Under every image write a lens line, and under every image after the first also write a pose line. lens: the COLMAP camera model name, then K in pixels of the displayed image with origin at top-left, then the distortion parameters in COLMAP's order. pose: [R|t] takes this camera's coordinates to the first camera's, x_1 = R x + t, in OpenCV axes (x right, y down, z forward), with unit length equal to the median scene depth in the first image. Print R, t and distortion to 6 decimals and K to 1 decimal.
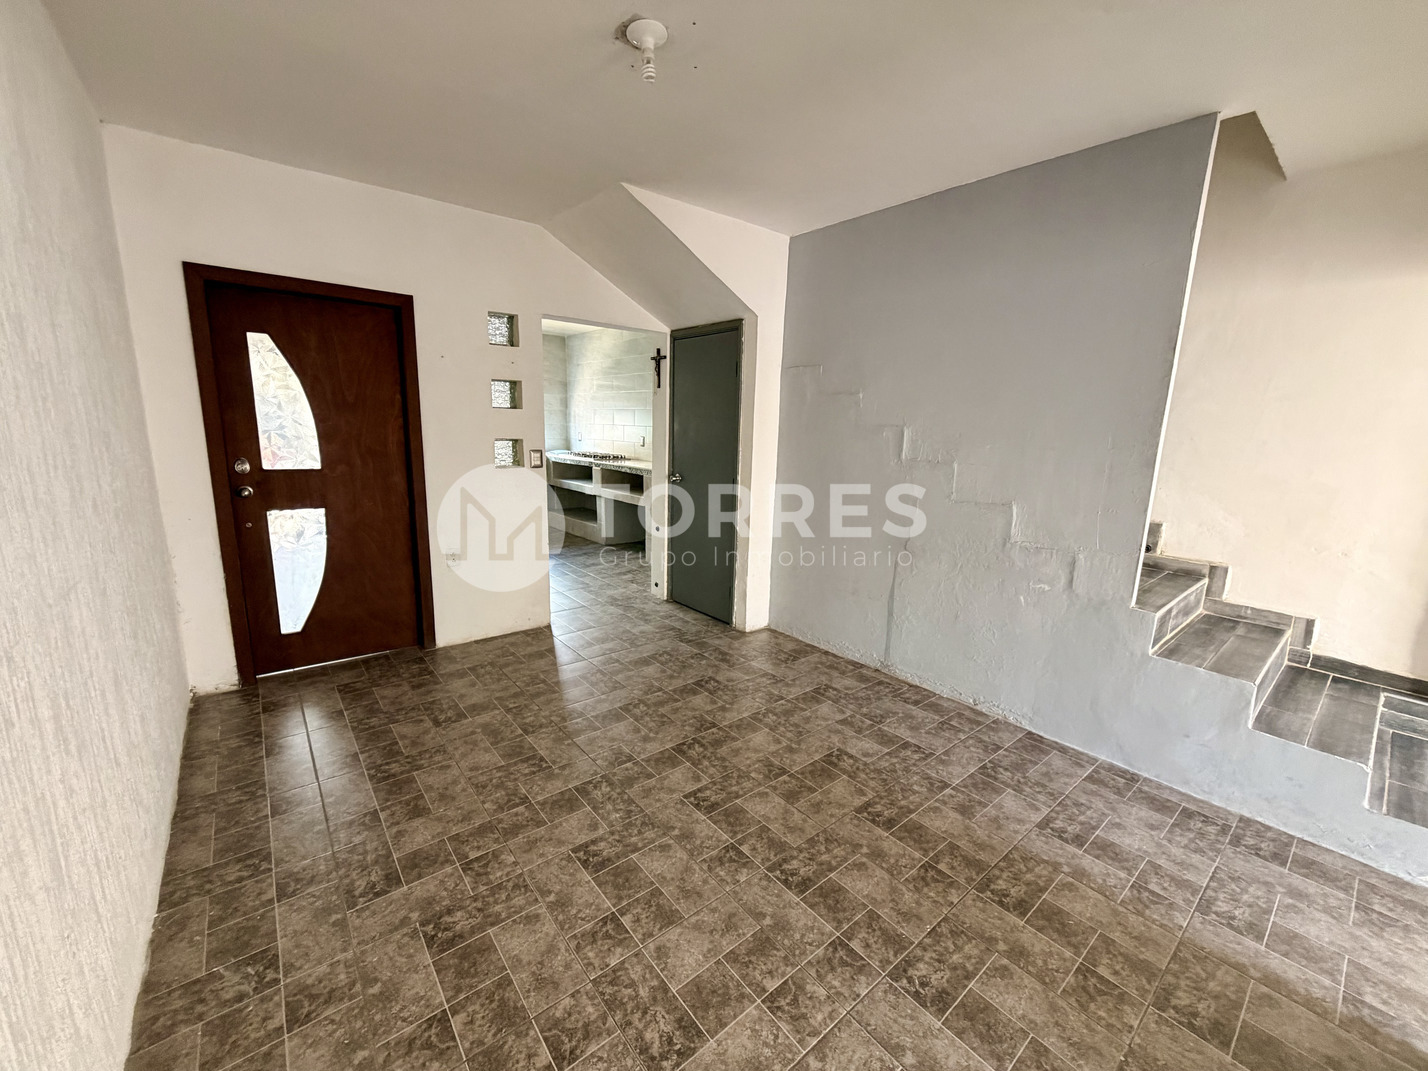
lens RADIAL K [[570.8, 0, 717.4], [0, 570.8, 534.0], [0, 0, 1]] dist [-0.001012, 0.000069]
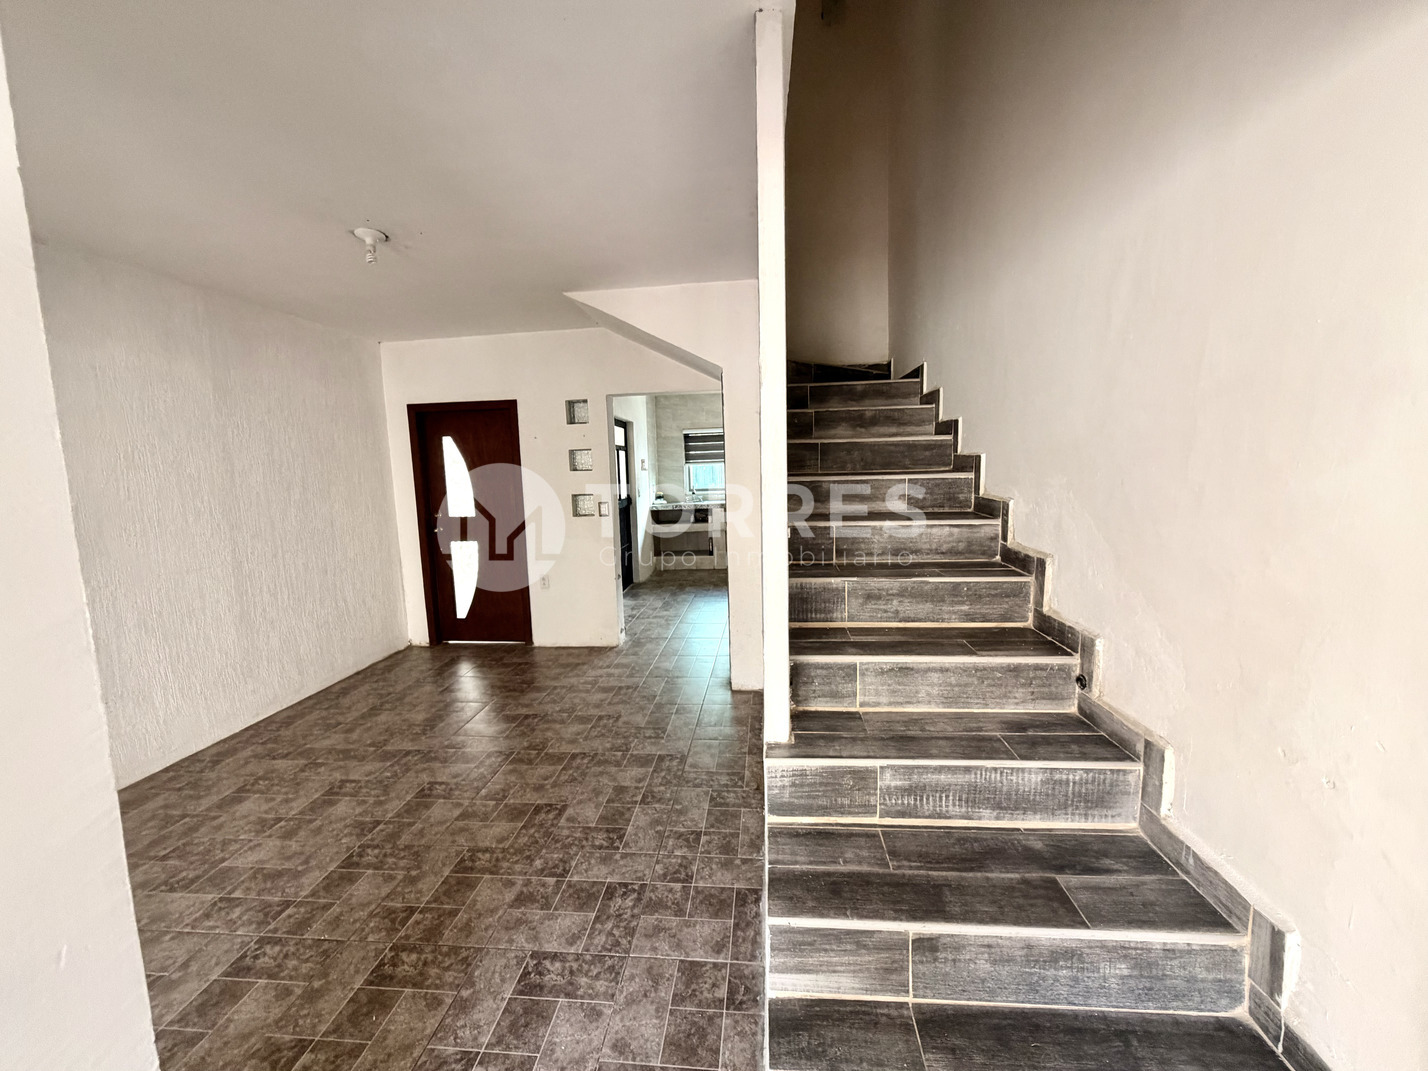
lens RADIAL K [[570.8, 0, 717.4], [0, 570.8, 534.0], [0, 0, 1]] dist [-0.001012, 0.000069]
pose [[0.706403, 0.035084, -0.706940, 1.105434], [-0.084201, 0.995844, -0.034716, -0.083810], [0.702784, 0.084048, 0.706421, 0.447878]]
